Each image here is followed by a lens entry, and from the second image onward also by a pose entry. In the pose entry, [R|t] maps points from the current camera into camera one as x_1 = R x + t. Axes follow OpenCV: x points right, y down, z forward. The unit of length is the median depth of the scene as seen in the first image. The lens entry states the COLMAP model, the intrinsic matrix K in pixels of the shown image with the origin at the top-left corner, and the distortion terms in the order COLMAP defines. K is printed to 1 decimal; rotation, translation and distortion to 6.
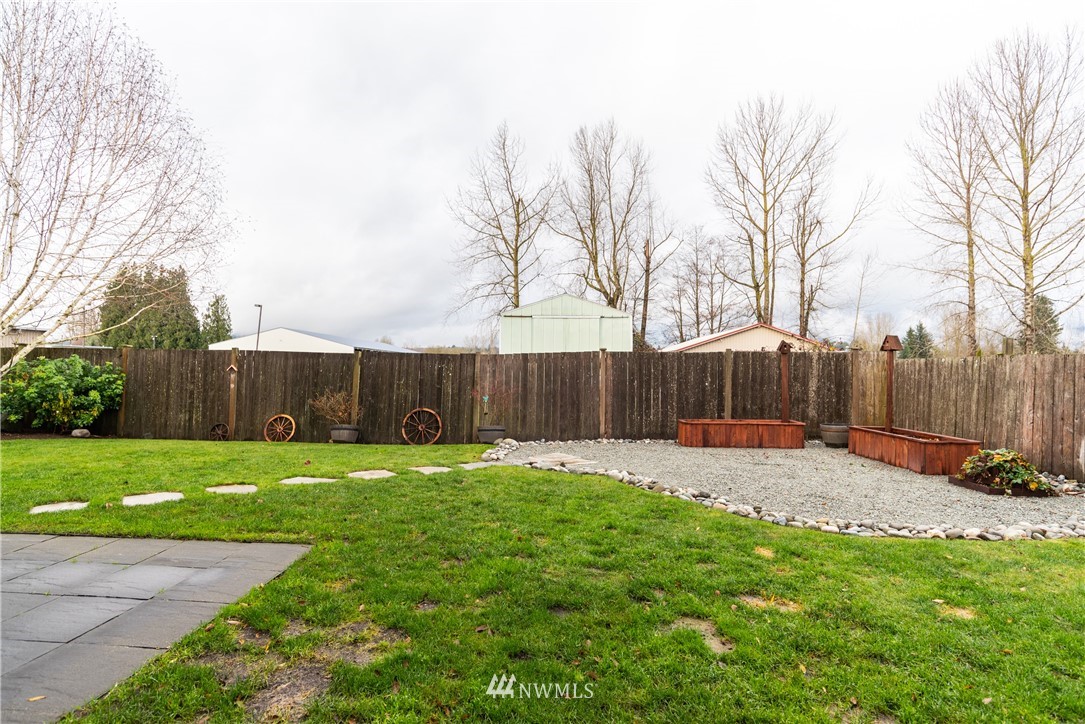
lens RADIAL K [[555.0, 0, 539.1], [0, 555.0, 363.3], [0, 0, 1]] dist [-0.037329, 0.012790]
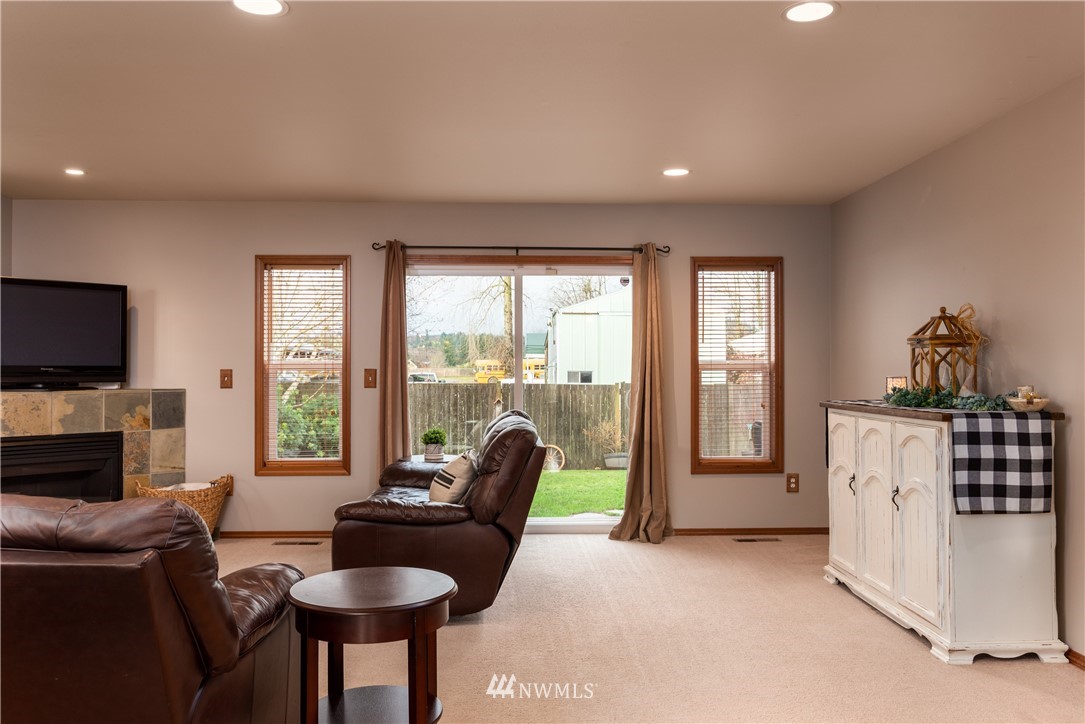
lens RADIAL K [[874.7, 0, 535.4], [0, 874.7, 367.7], [0, 0, 1]] dist [0.029656, 0.003975]
pose [[0.996904, -0.013637, 0.077441, -0.603795], [0.012928, 0.999870, 0.009657, -0.067434], [-0.077563, -0.008626, 0.996950, -0.634501]]
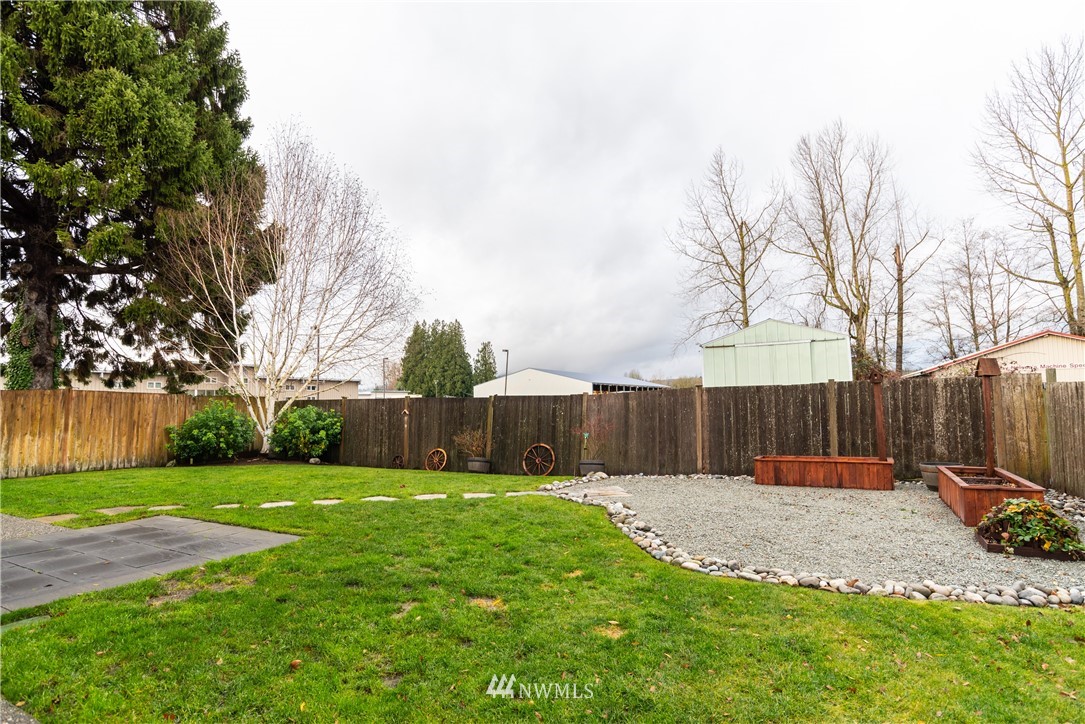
lens RADIAL K [[555.0, 0, 542.2], [0, 555.0, 363.3], [0, 0, 1]] dist [-0.037329, 0.012790]
pose [[0.902823, -0.059215, -0.425917, 0.282601], [0.034968, 0.997303, -0.064533, -0.009631], [0.428589, 0.043368, 0.902458, -0.035721]]
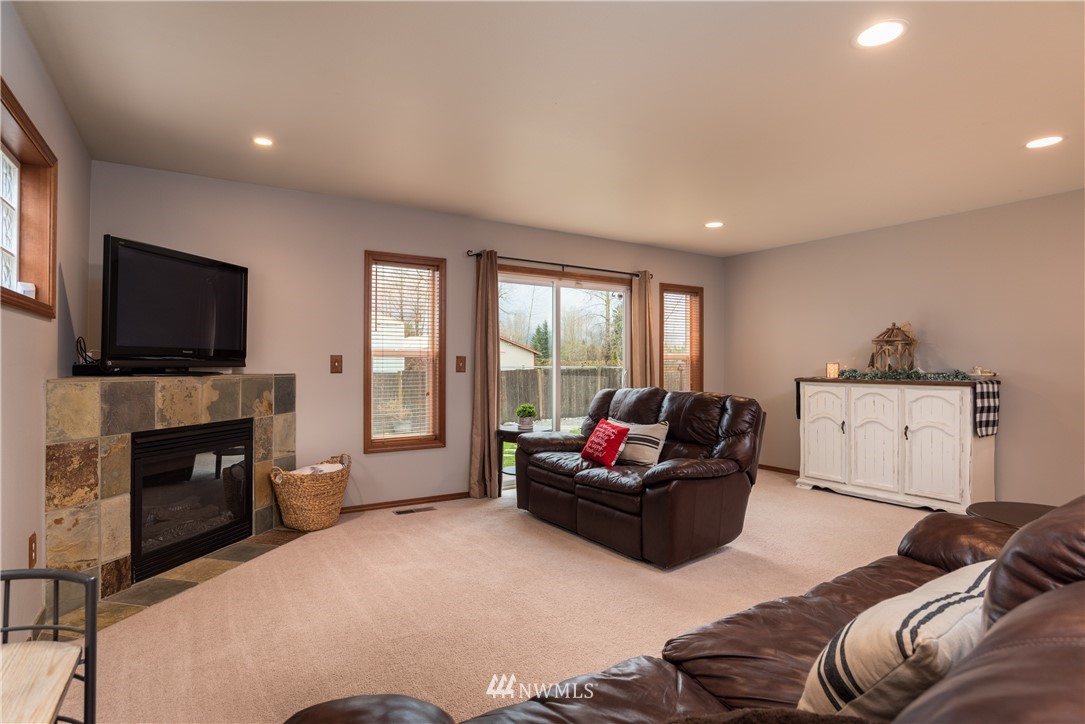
lens RADIAL K [[555.0, 0, 541.6], [0, 555.0, 360.9], [0, 0, 1]] dist [-0.037329, 0.012790]
pose [[0.812056, -0.009096, 0.583509, -0.887727], [0.000181, 0.999882, 0.015334, -0.064949], [-0.583580, -0.012347, 0.811962, -0.426008]]
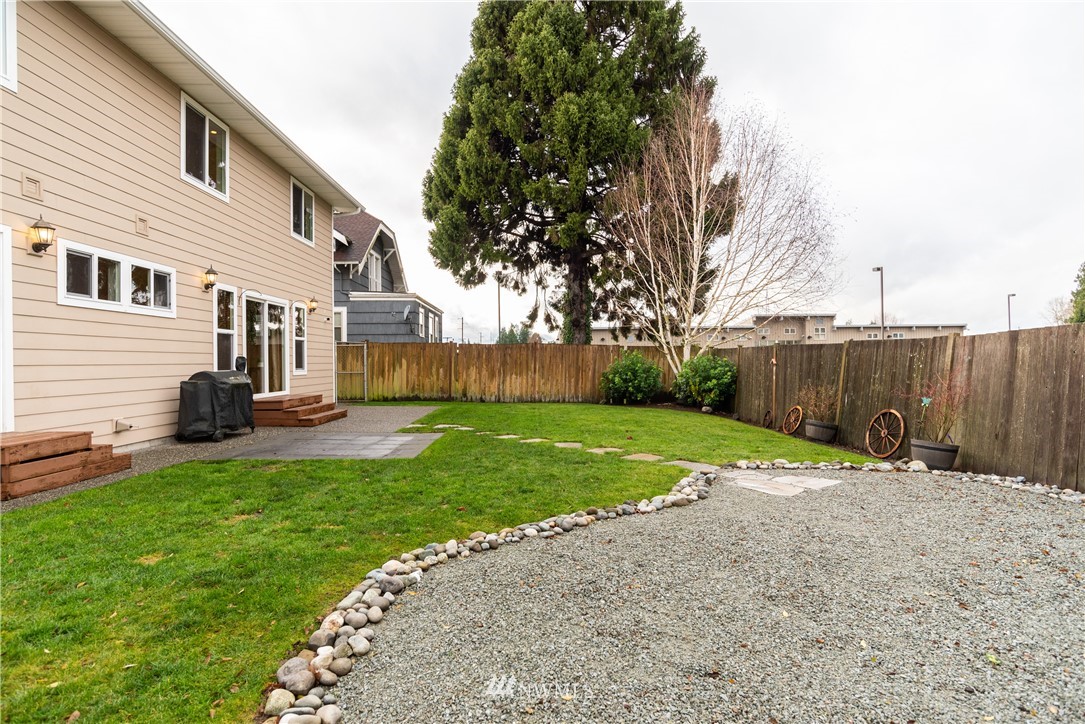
lens RADIAL K [[555.0, 0, 542.7], [0, 555.0, 358.9], [0, 0, 1]] dist [-0.037329, 0.012790]
pose [[0.080031, -0.018359, -0.996623, 0.509512], [0.026076, 0.999527, -0.016319, 0.009323], [0.996451, -0.024682, 0.080472, 0.436845]]
